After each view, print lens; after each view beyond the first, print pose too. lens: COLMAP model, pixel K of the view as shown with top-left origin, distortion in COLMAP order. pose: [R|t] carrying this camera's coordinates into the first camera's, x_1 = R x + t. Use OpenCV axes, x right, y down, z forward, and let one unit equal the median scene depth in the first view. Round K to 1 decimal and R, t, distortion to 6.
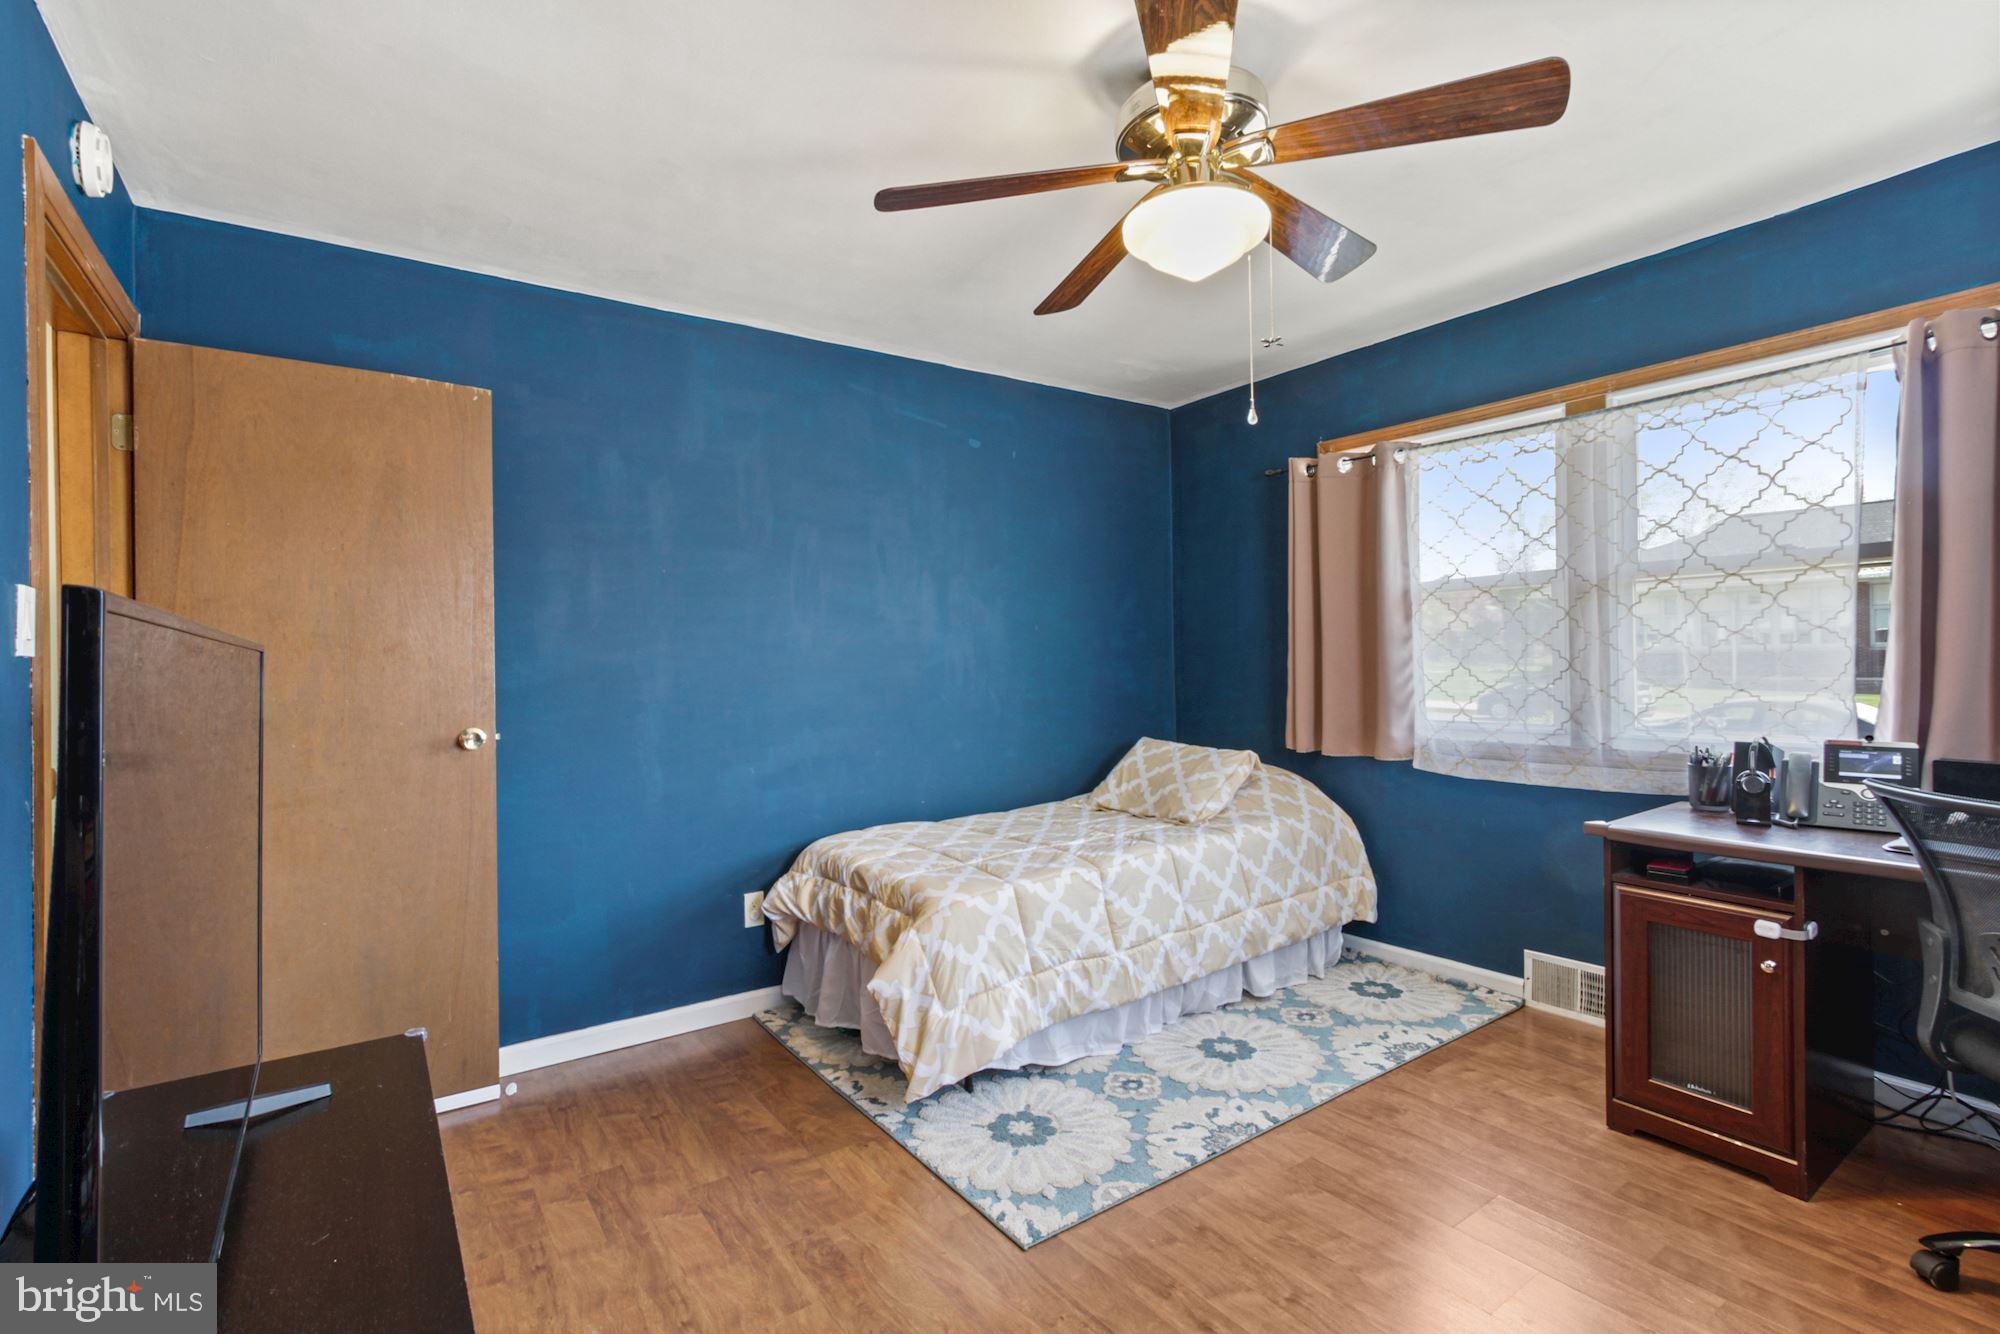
lens RADIAL K [[923.3, 0, 1010.4], [0, 923.3, 662.8], [0, 0, 1]] dist [-0.002790, 0.002056]
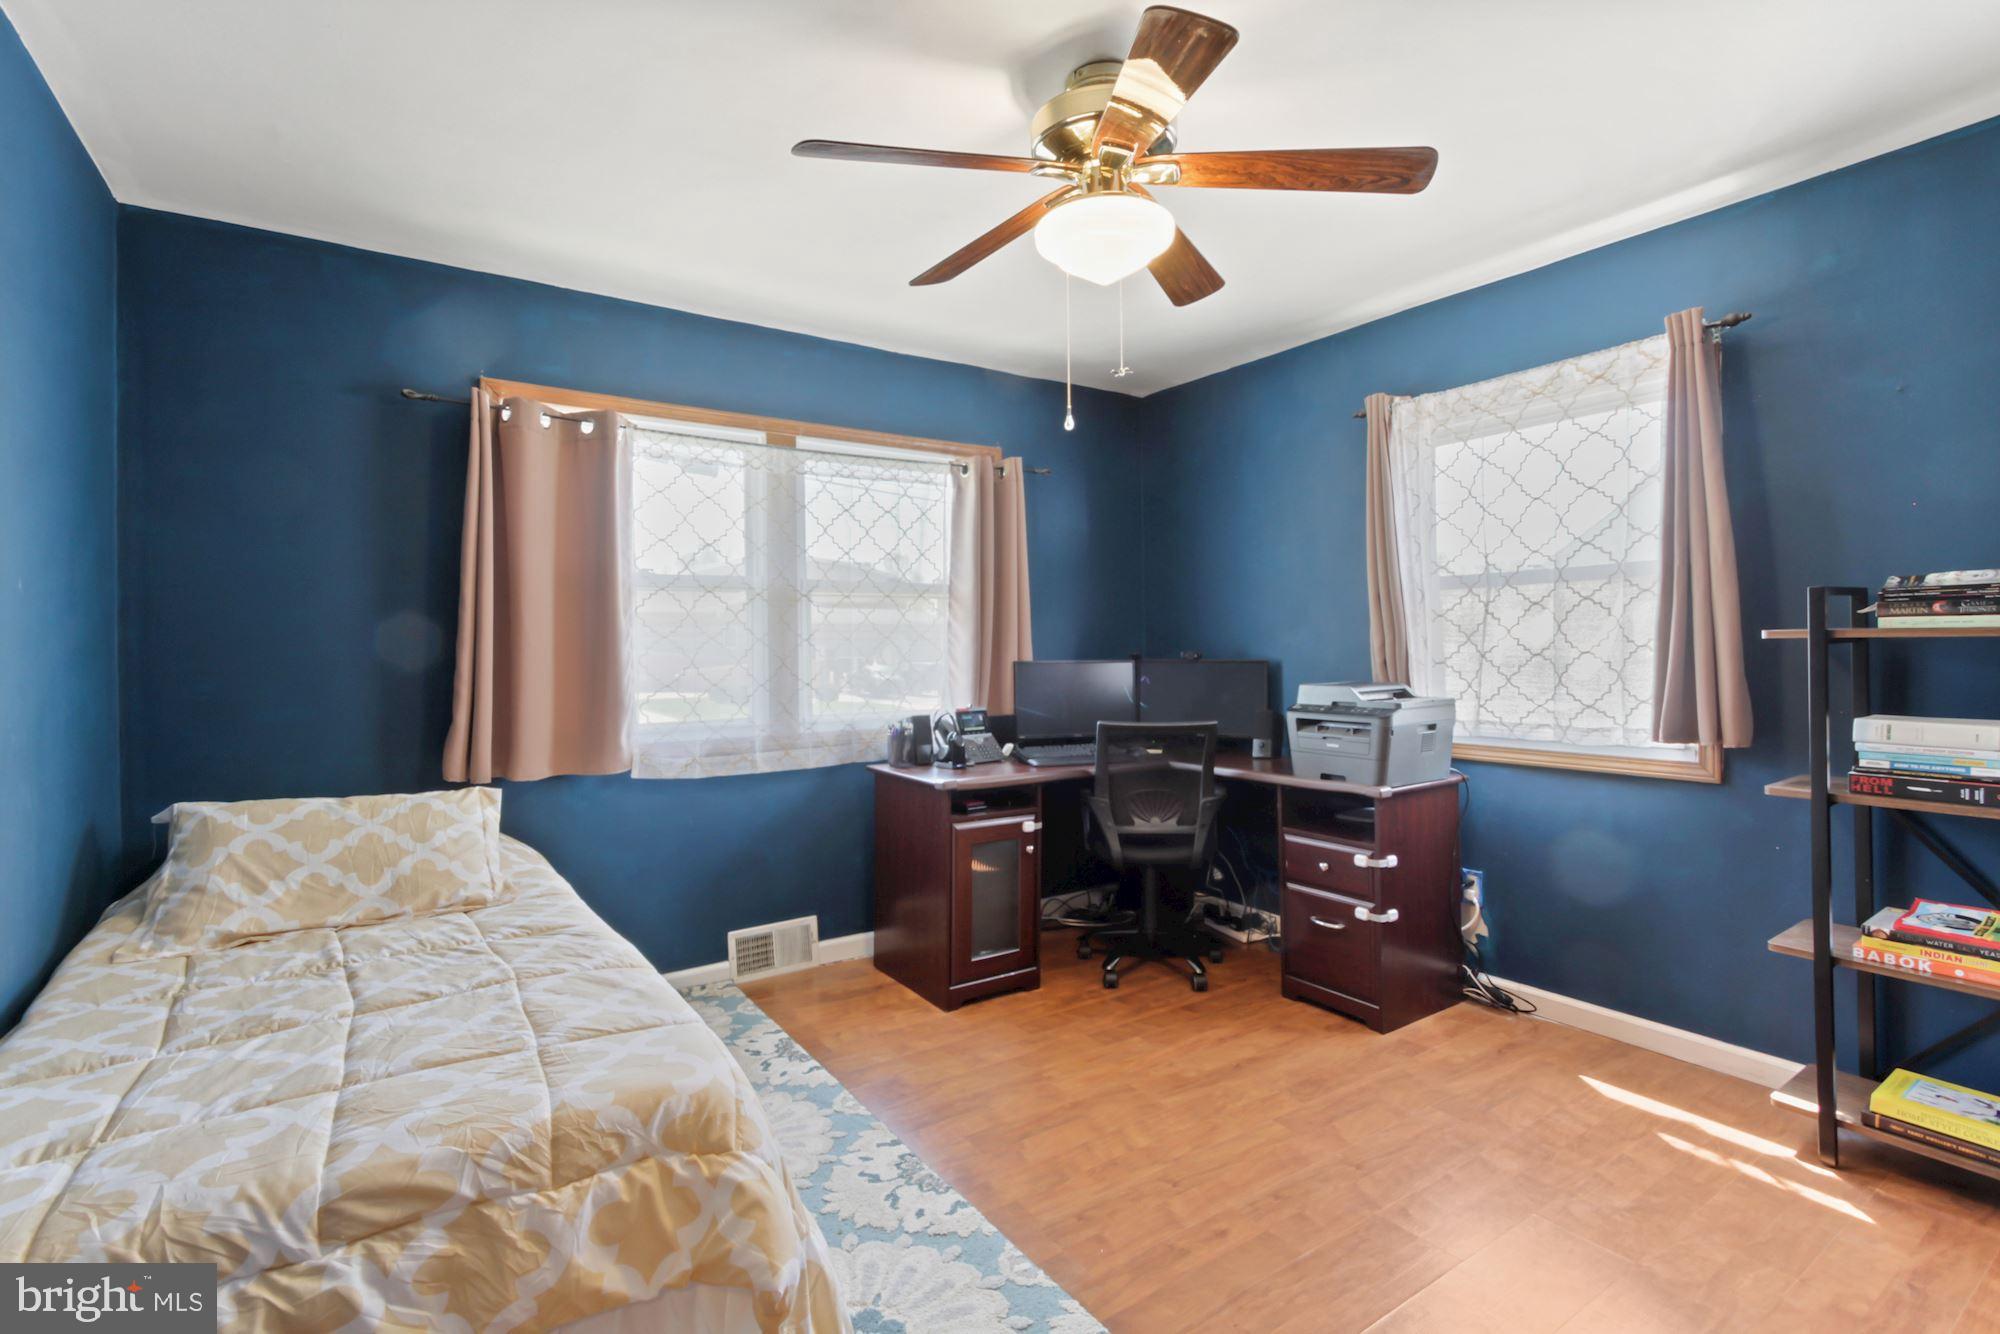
lens RADIAL K [[923.3, 0, 1009.0], [0, 923.3, 654.5], [0, 0, 1]] dist [-0.002790, 0.002056]
pose [[0.019108, 0.012836, 0.999735, -0.581544], [0.012318, 0.999839, -0.013073, 0.011250], [-0.999742, 0.012565, 0.018947, 0.762190]]
